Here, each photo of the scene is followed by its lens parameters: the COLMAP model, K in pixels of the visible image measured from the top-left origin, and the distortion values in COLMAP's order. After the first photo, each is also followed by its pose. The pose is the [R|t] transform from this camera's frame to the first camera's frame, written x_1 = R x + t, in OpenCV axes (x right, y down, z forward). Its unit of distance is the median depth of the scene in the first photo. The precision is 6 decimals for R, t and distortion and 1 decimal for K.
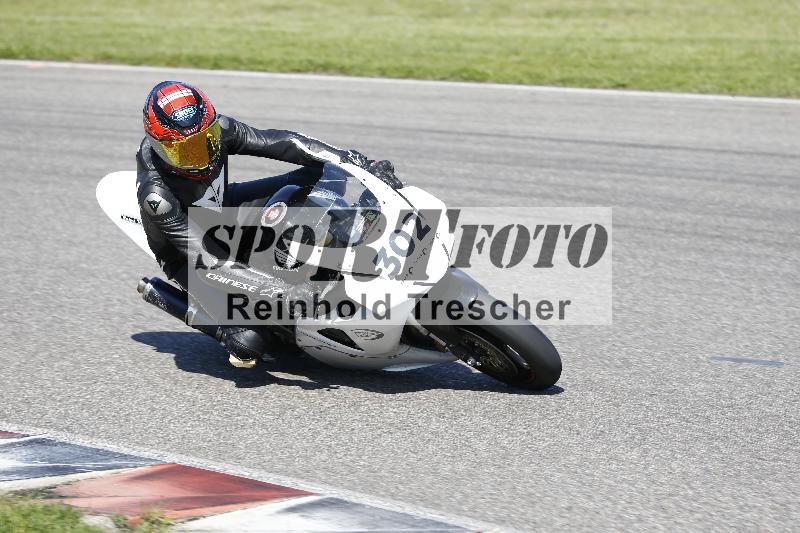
lens RADIAL K [[4580.3, 0, 400.0], [0, 4580.3, 266.5], [0, 0, 1]] dist [-0.159589, -14.049373]
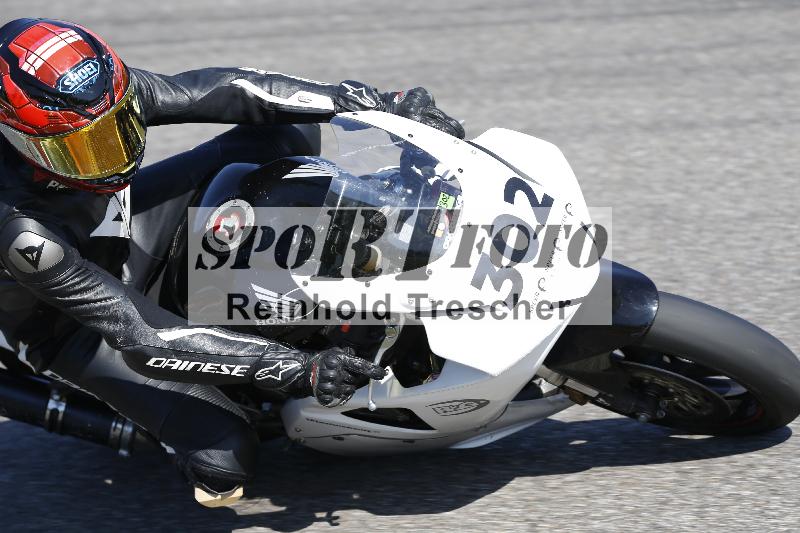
lens RADIAL K [[4580.3, 0, 400.0], [0, 4580.3, 266.5], [0, 0, 1]] dist [-0.159589, -14.049373]
pose [[0.960510, -0.195499, 0.197991, -2.017000], [0.183688, 0.980000, 0.076546, -0.764940], [-0.208996, -0.037154, 0.977210, 7.989634]]
